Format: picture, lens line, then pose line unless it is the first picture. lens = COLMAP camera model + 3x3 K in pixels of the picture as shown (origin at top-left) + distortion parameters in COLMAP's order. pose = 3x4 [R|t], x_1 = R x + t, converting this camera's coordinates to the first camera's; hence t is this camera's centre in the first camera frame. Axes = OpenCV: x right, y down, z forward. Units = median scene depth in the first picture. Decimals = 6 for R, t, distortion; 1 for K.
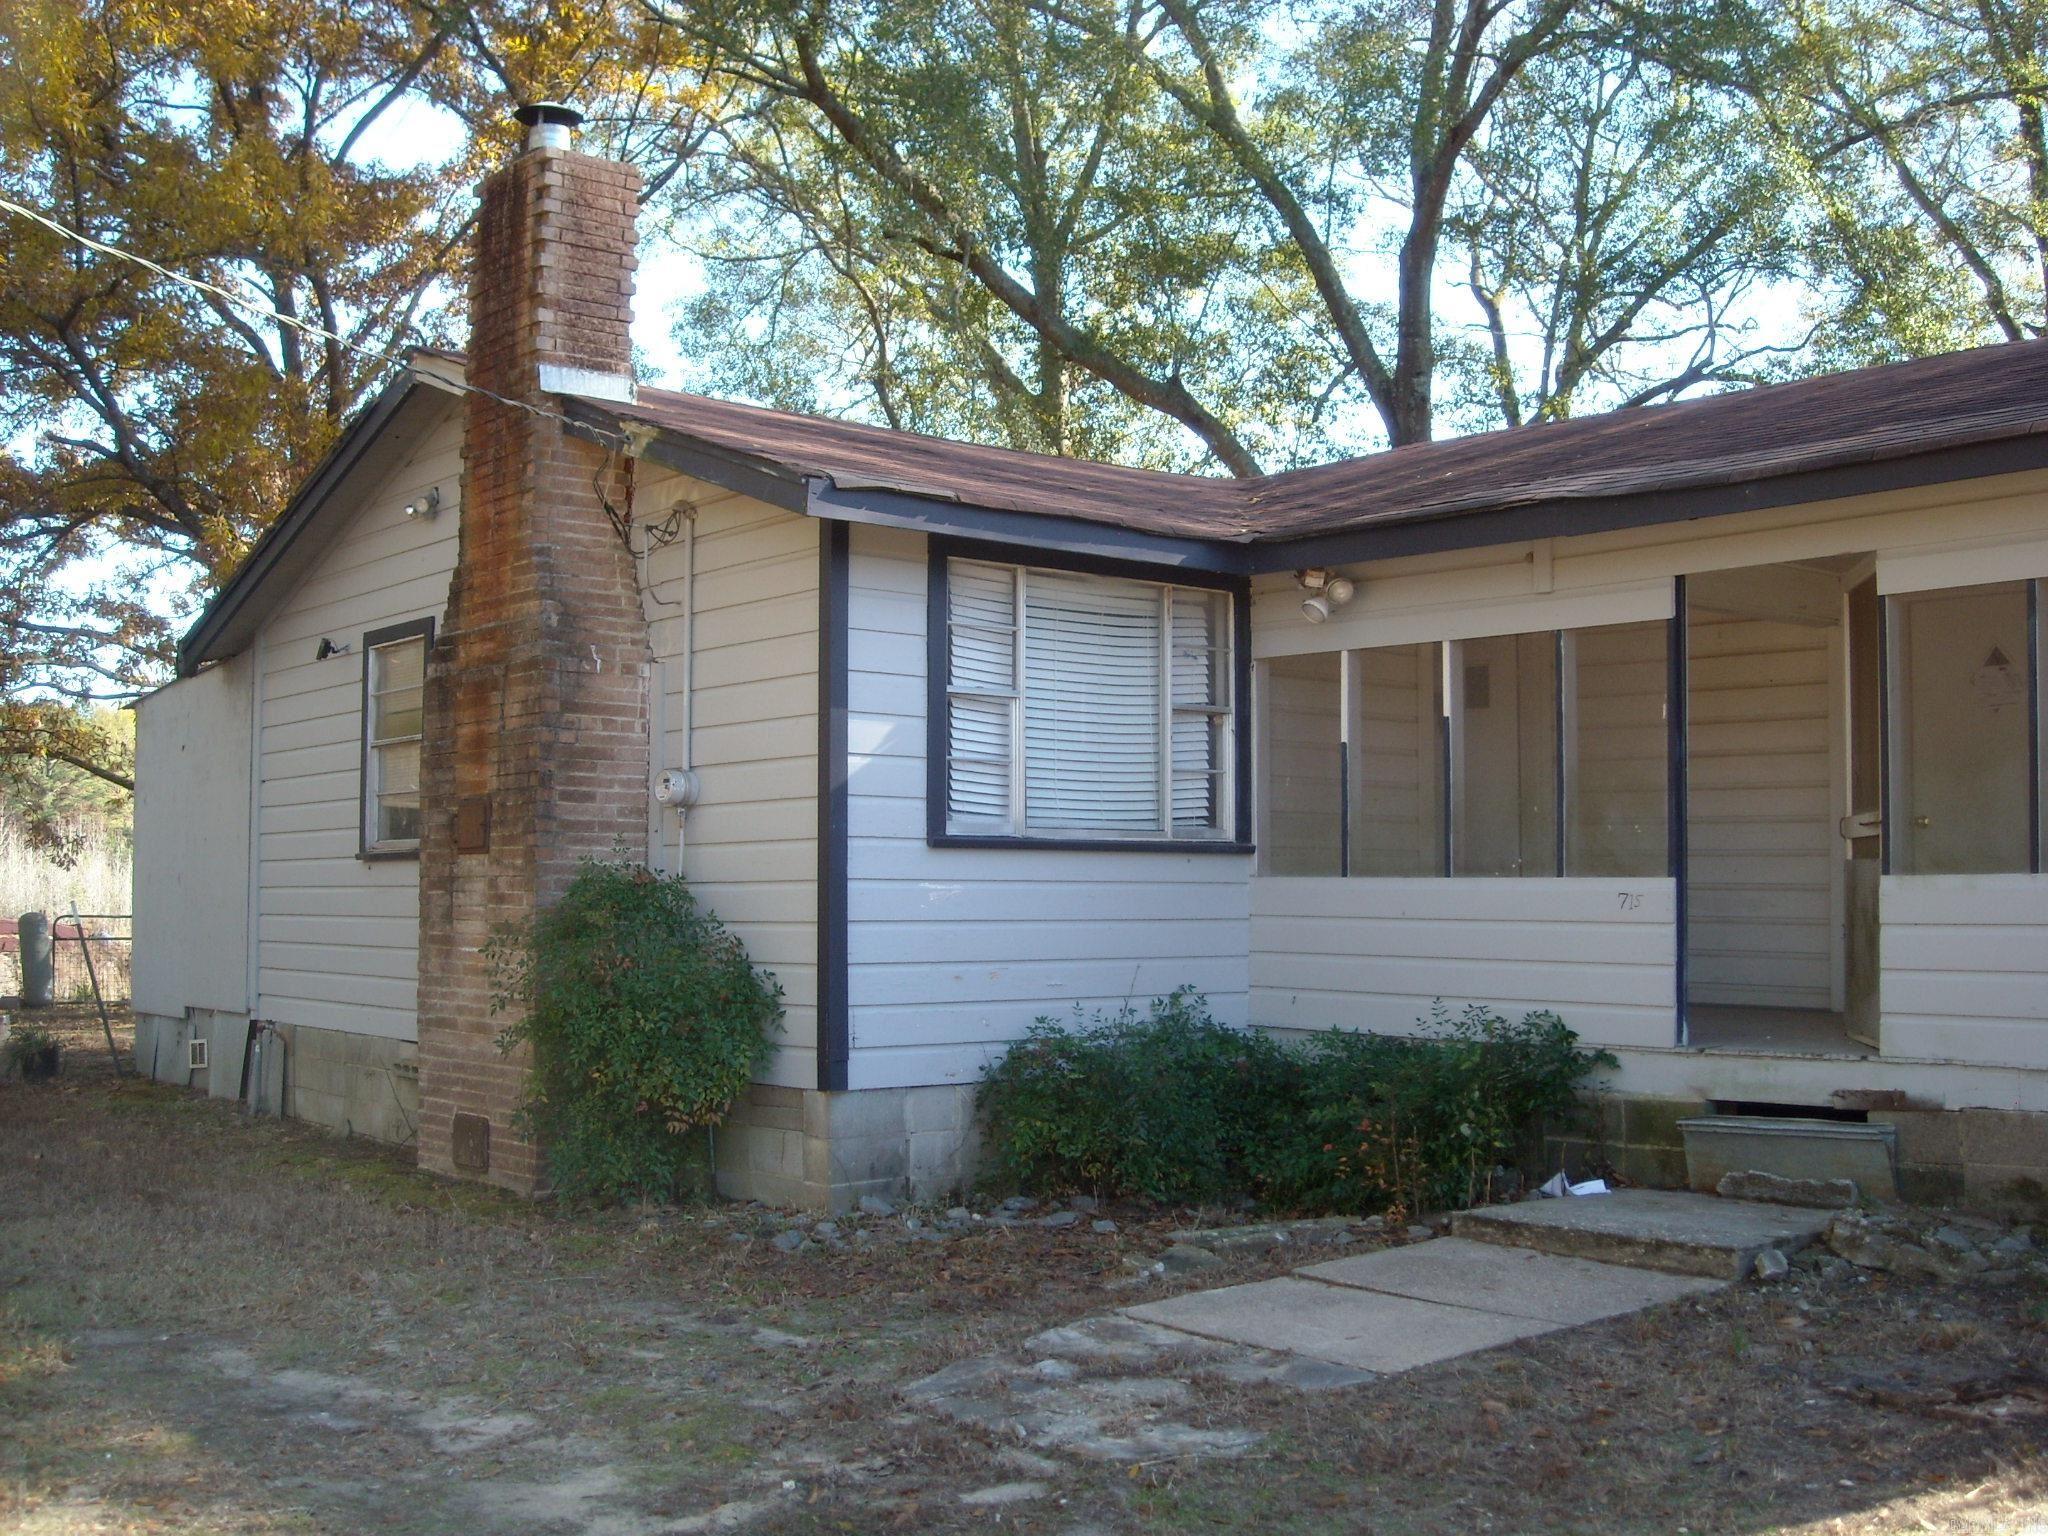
lens RADIAL K [[2180.6, 0, 1029.1], [0, 2180.6, 814.6], [0, 0, 1]] dist [-0.167579, 0.094737]
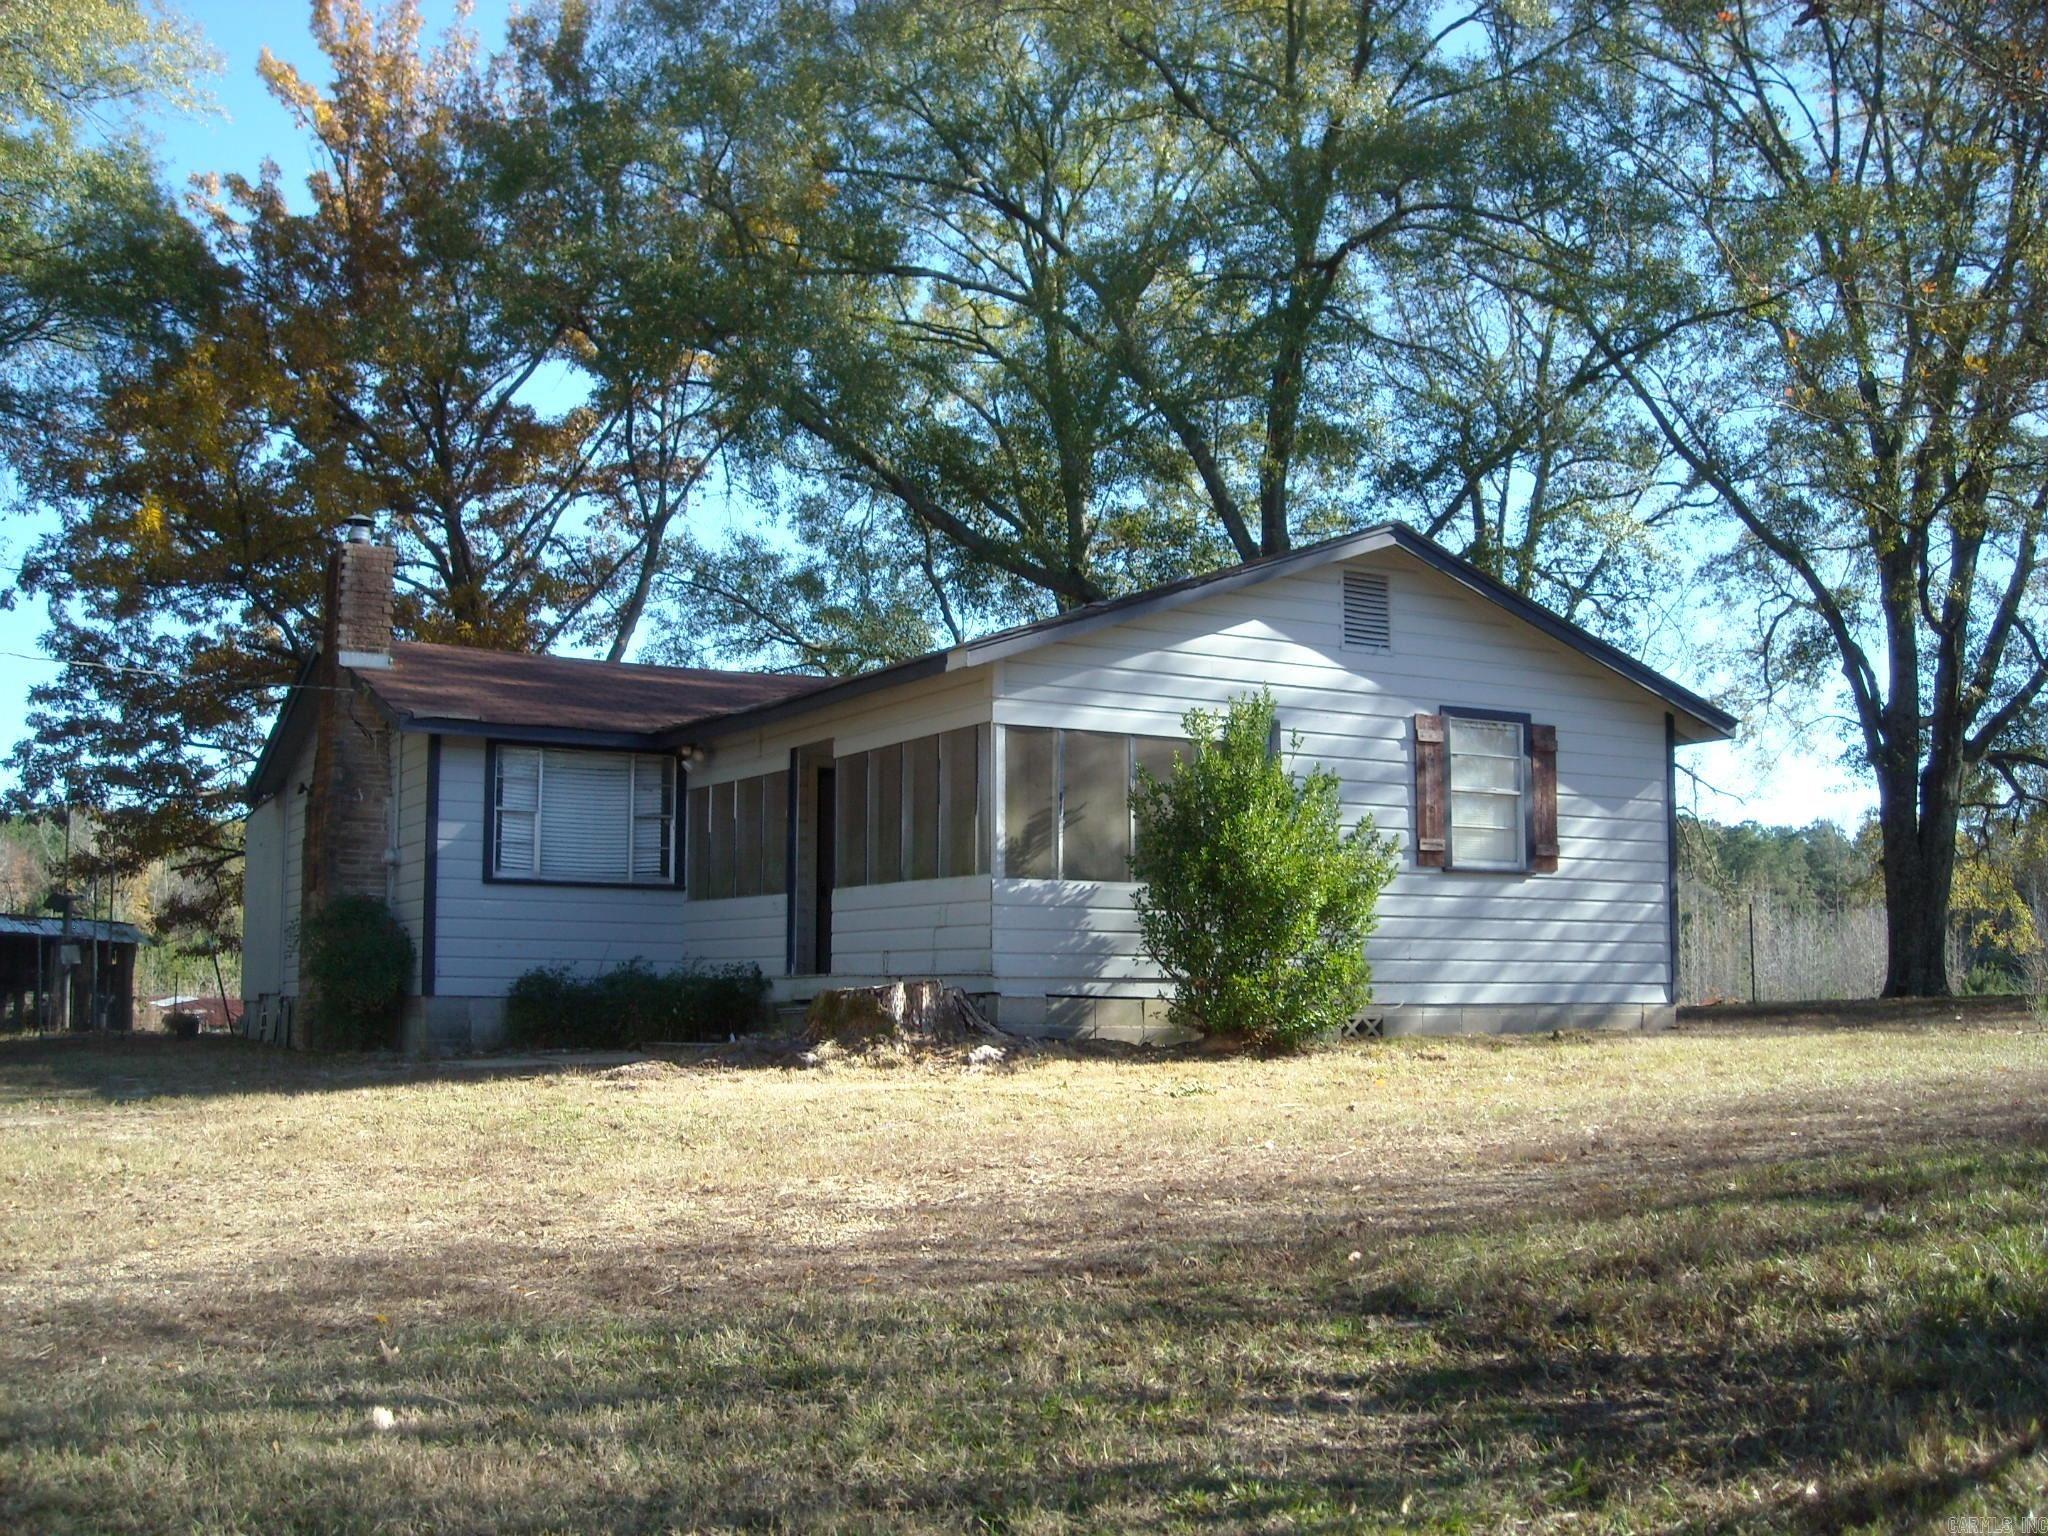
lens RADIAL K [[2180.6, 0, 1029.1], [0, 2180.6, 814.6], [0, 0, 1]] dist [-0.167579, 0.094737]
pose [[0.984517, -0.012233, -0.174861, 0.838134], [0.003144, 0.998634, -0.052161, 0.059064], [0.175261, 0.050804, 0.983210, -0.960369]]
